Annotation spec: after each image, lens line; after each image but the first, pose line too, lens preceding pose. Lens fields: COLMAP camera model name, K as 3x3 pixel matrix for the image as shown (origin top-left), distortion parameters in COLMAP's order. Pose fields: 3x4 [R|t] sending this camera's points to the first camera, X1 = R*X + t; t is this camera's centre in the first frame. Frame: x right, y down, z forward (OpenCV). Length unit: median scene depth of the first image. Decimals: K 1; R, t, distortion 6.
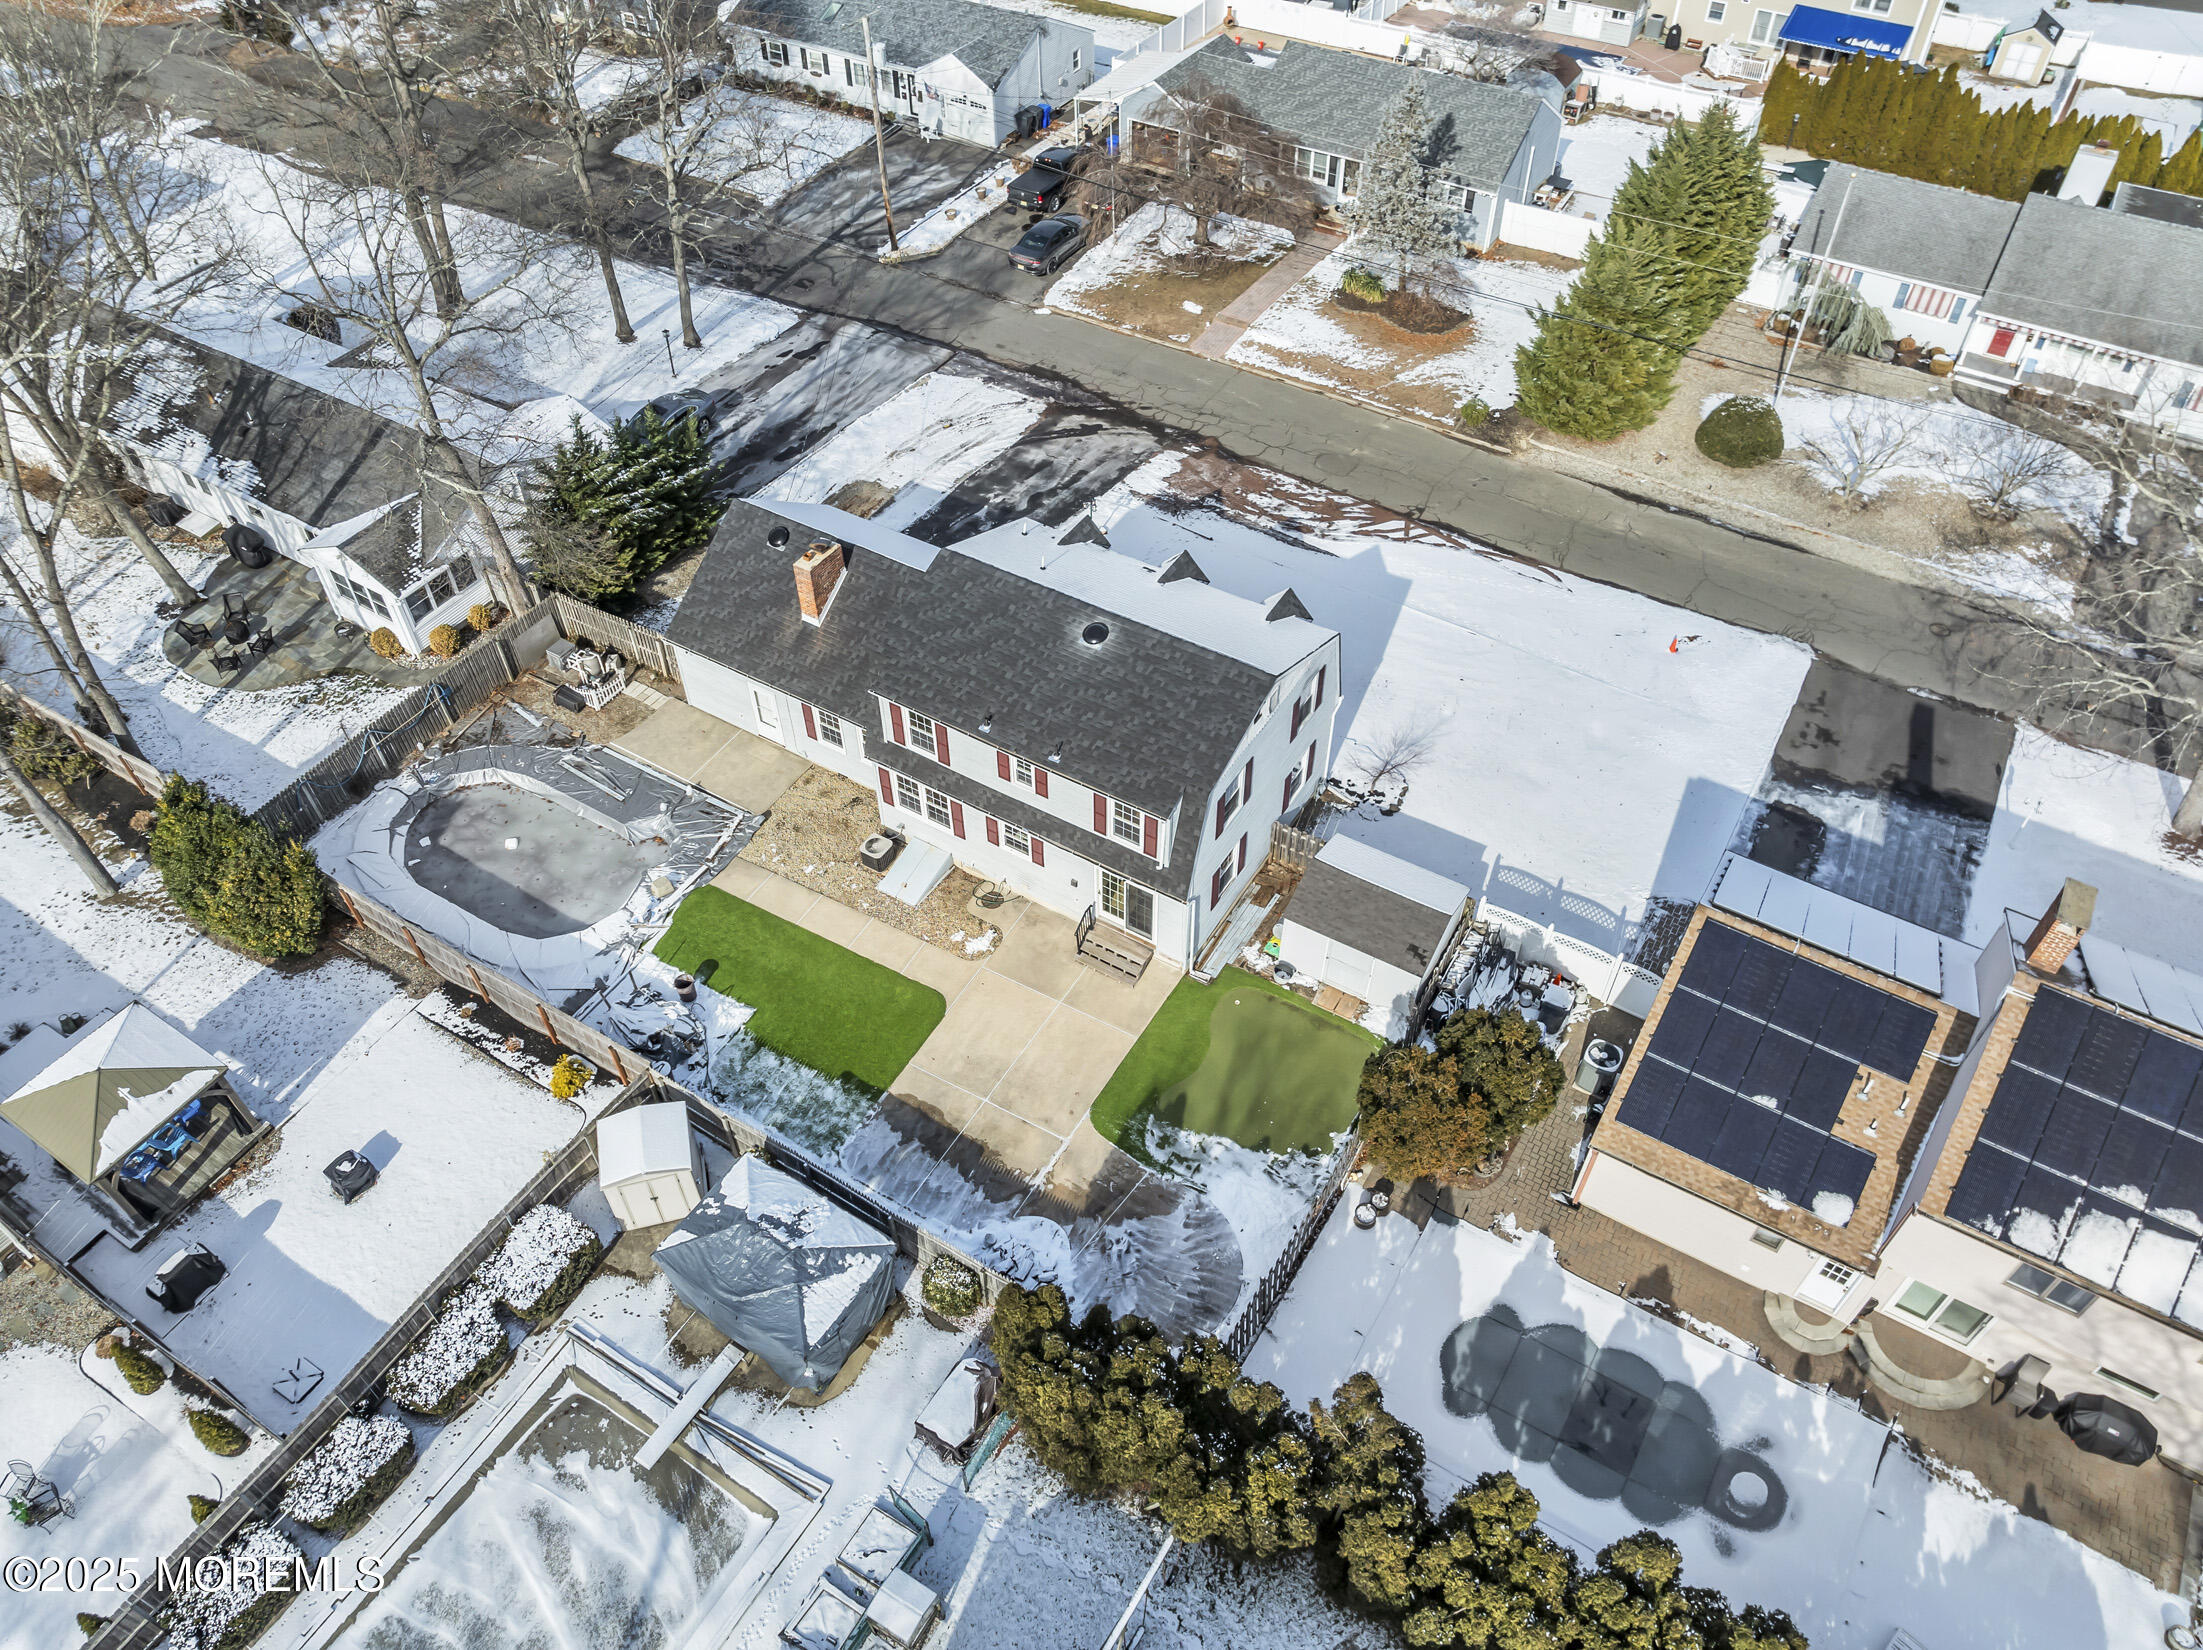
lens RADIAL K [[1555.8, 0, 1105.9], [0, 1555.8, 822.7], [0, 0, 1]] dist [-0.022163, -0.027410]
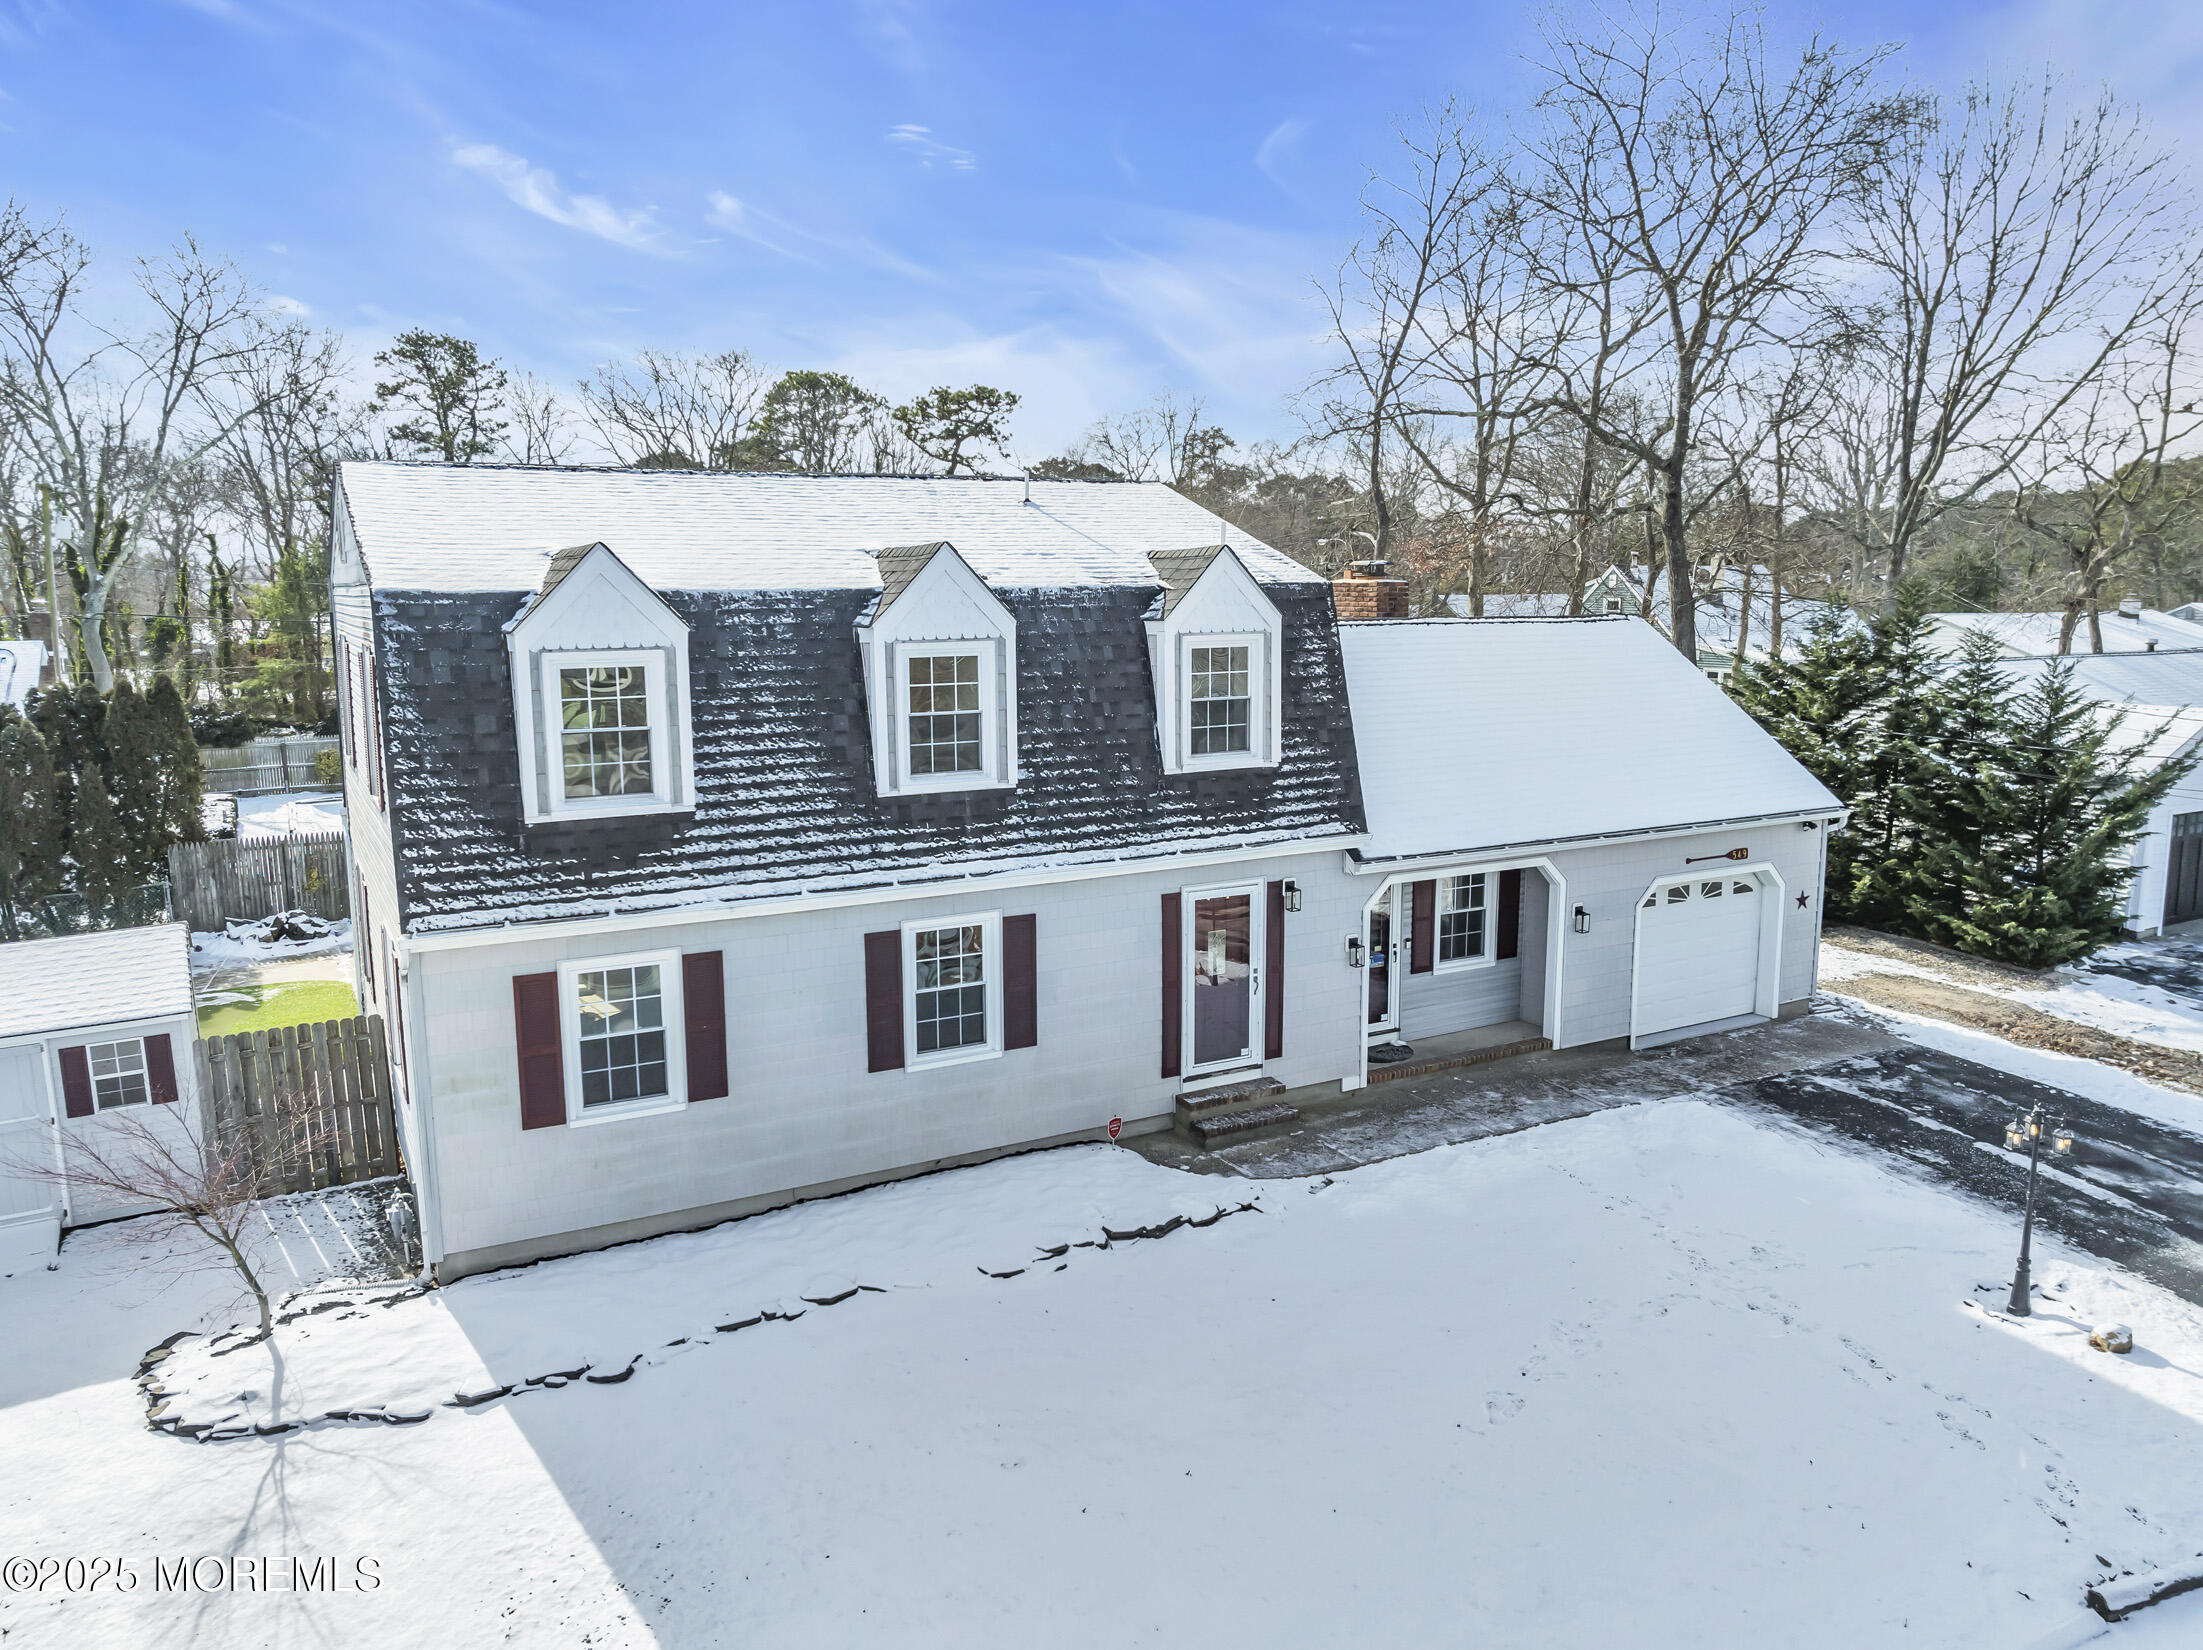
lens RADIAL K [[1555.8, 0, 1105.9], [0, 1555.8, 822.7], [0, 0, 1]] dist [-0.022163, -0.027410]
pose [[-0.490705, 0.141508, -0.859758, 0.329996], [-0.629011, 0.625279, 0.461921, -0.308933], [0.602954, 0.767465, -0.217818, 1.112647]]
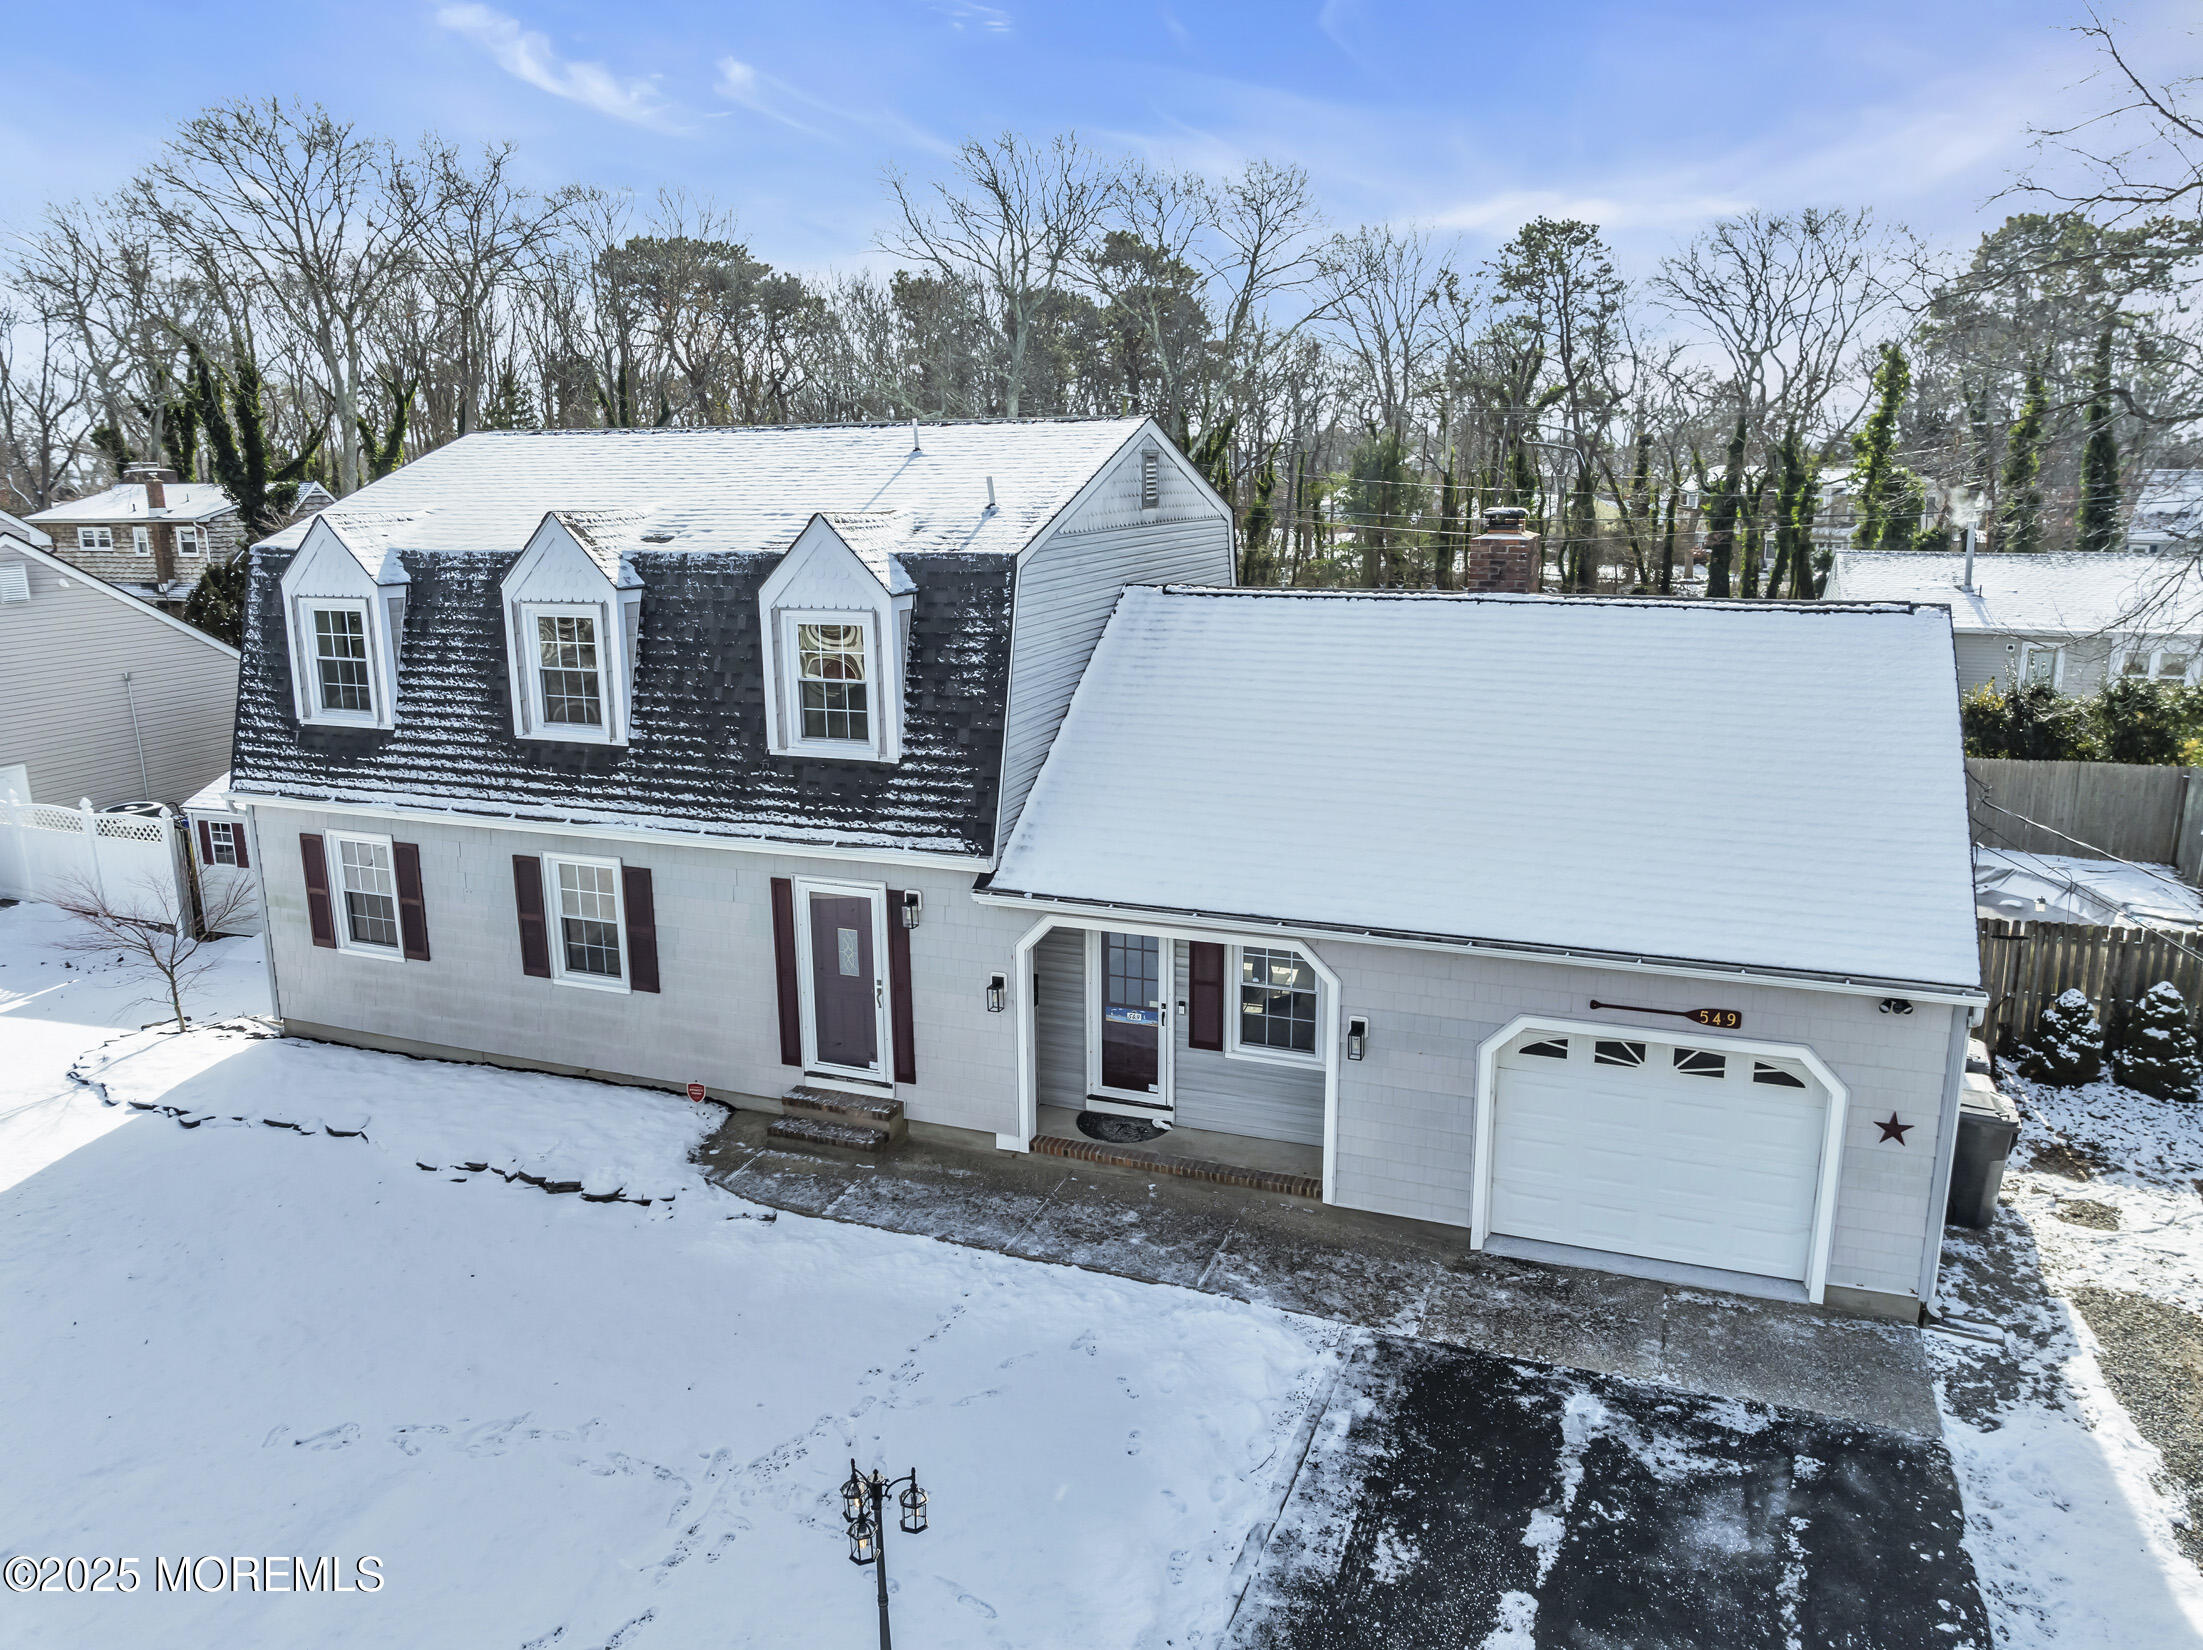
lens RADIAL K [[1553.3, 0, 1101.5], [0, 1553.3, 825.0], [0, 0, 1]] dist [-0.027761, -0.019671]
pose [[-0.983693, 0.055028, -0.171229, -0.010600], [-0.120656, 0.504117, 0.855166, -0.456458], [0.133378, 0.861881, -0.489257, 1.228148]]
